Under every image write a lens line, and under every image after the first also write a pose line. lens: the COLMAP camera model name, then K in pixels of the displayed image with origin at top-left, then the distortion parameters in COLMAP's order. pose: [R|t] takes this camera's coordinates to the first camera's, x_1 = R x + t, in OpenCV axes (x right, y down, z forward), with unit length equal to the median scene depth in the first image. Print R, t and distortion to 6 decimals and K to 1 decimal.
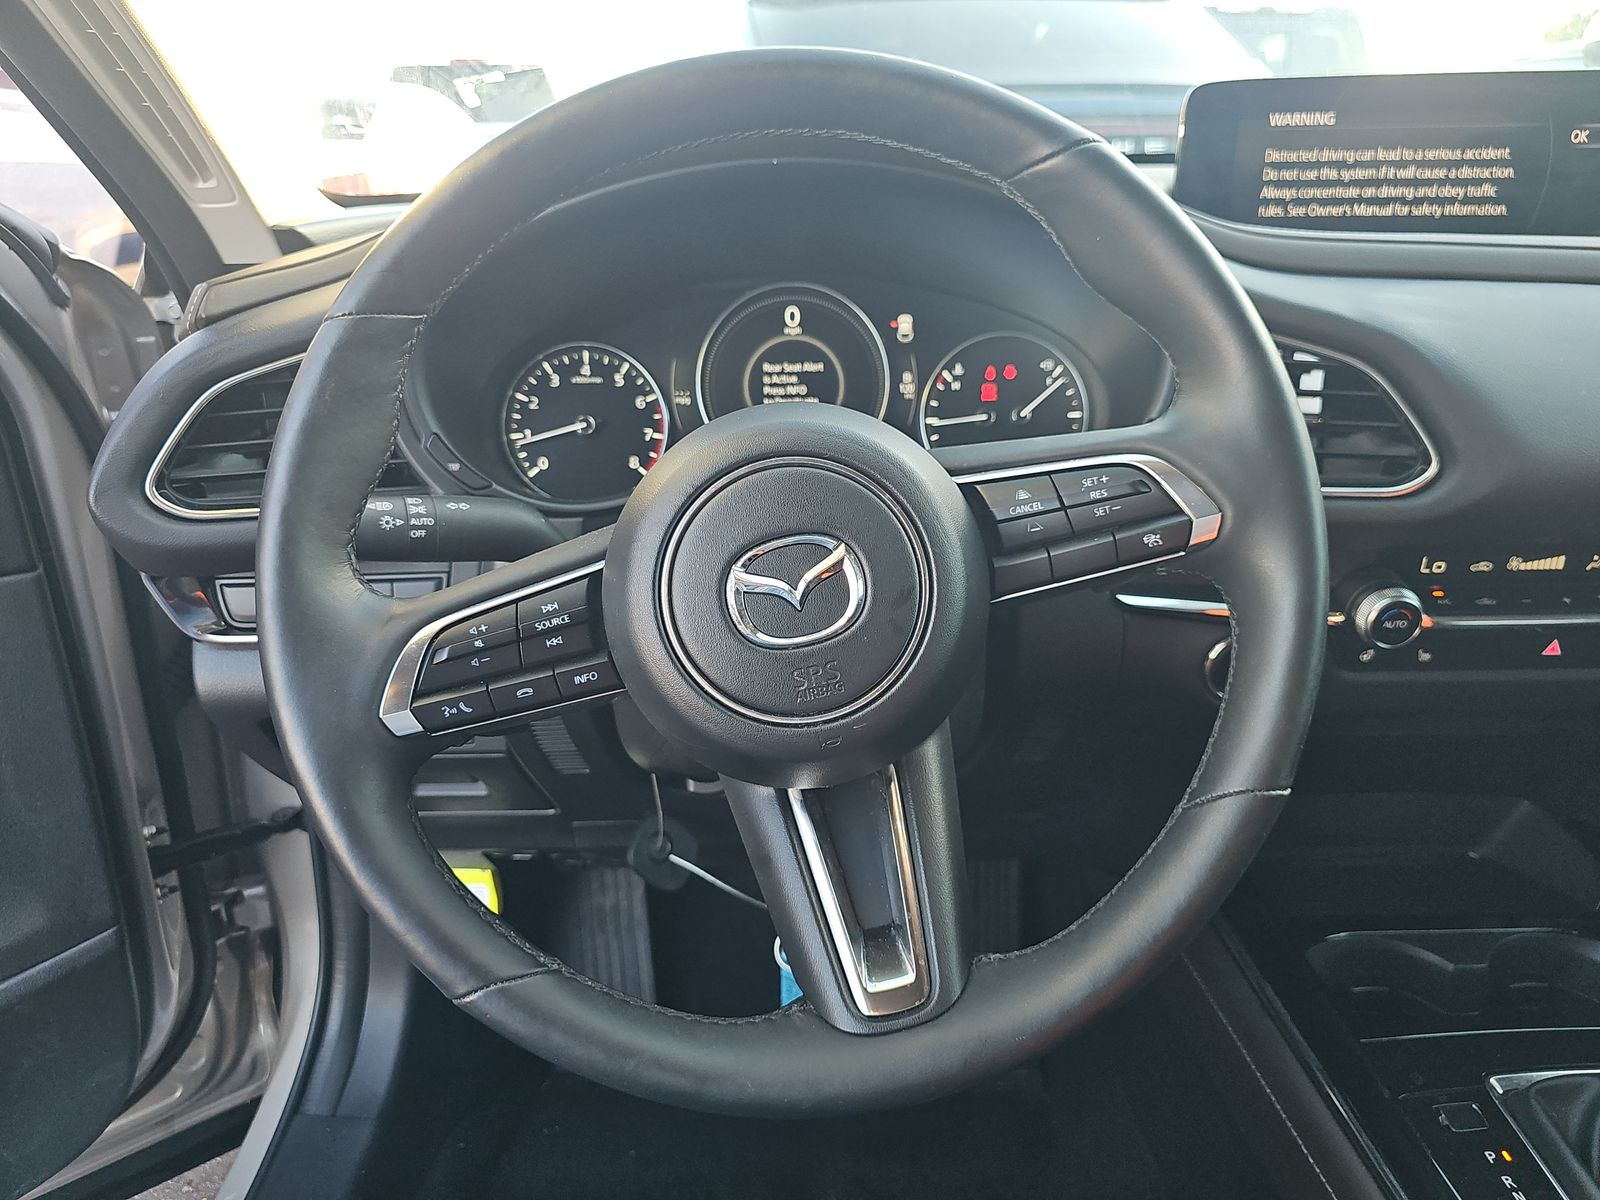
lens RADIAL K [[1055.1, 0, 801.2], [0, 1055.1, 605.5], [0, 0, 1]] dist [0.003031, -0.001298]
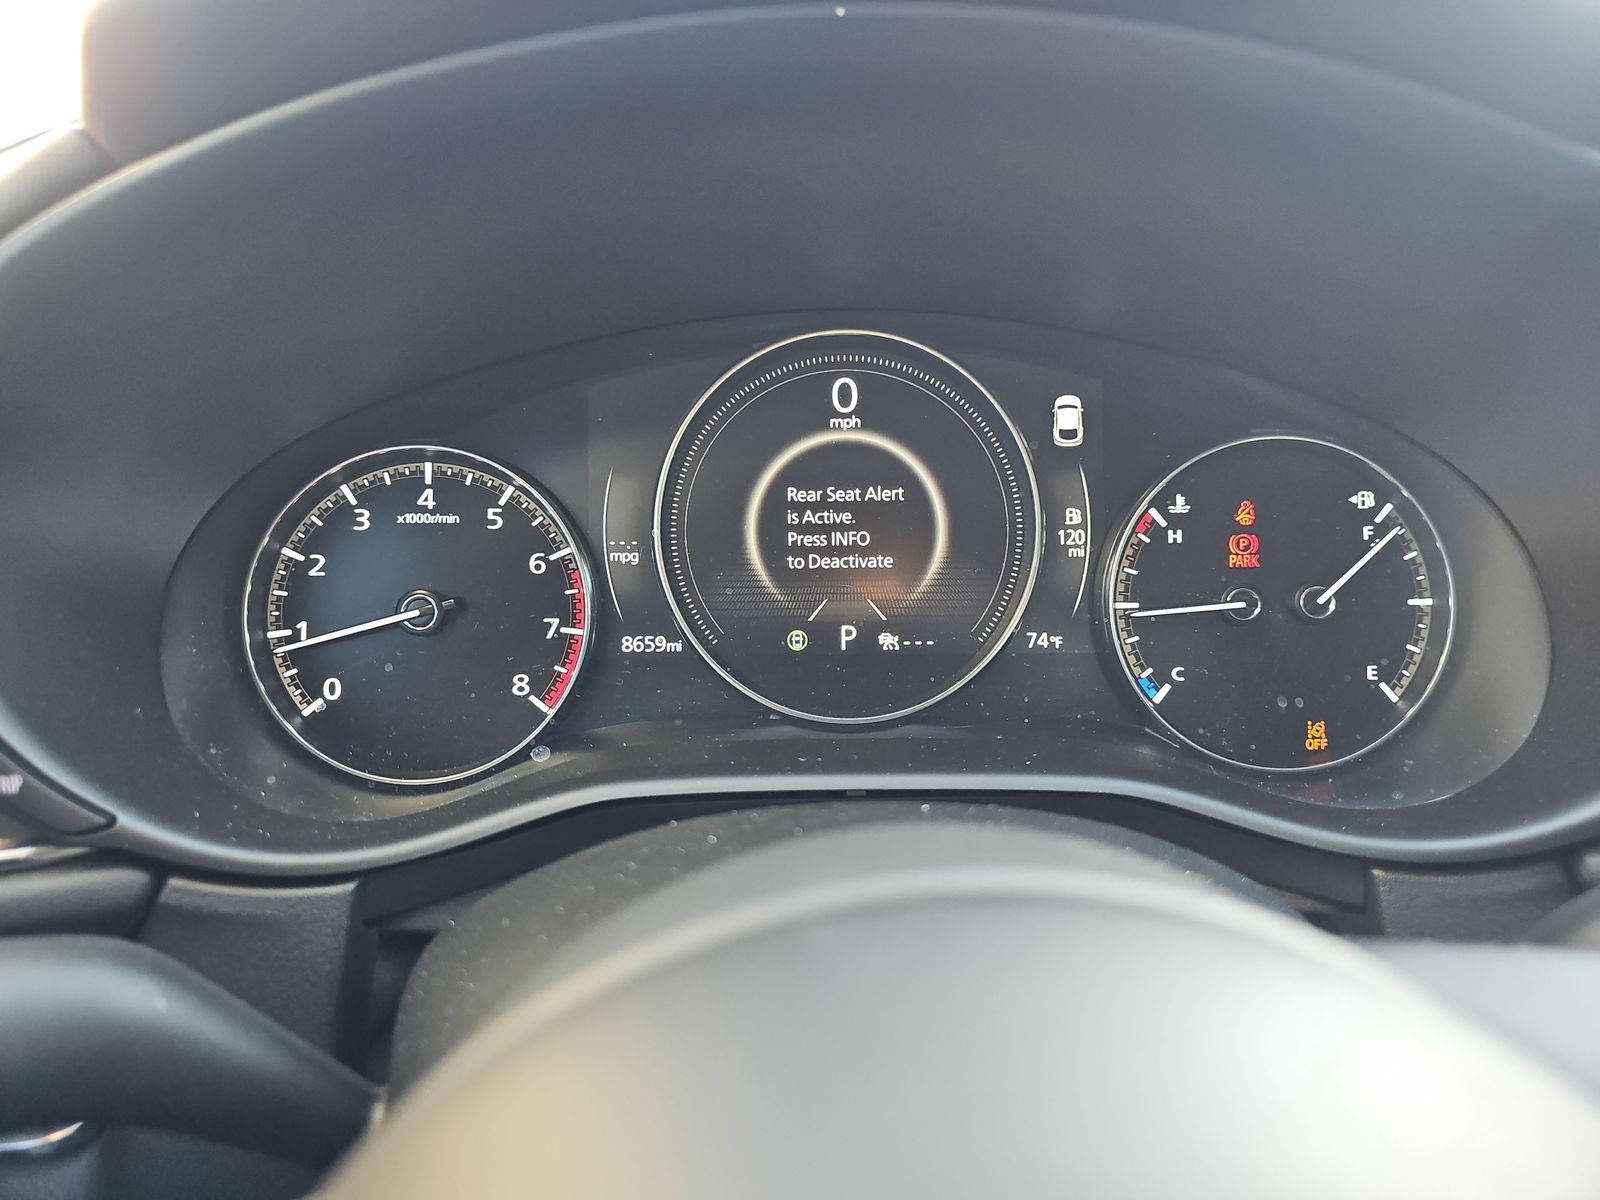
lens RADIAL K [[1055.1, 0, 797.8], [0, 1055.1, 584.6], [0, 0, 1]] dist [0.003031, -0.001298]
pose [[0.999938, 0.010985, -0.001857, -0.029069], [-0.011058, 0.998908, -0.045394, -0.161679], [0.001356, 0.045412, 0.998967, 0.506627]]
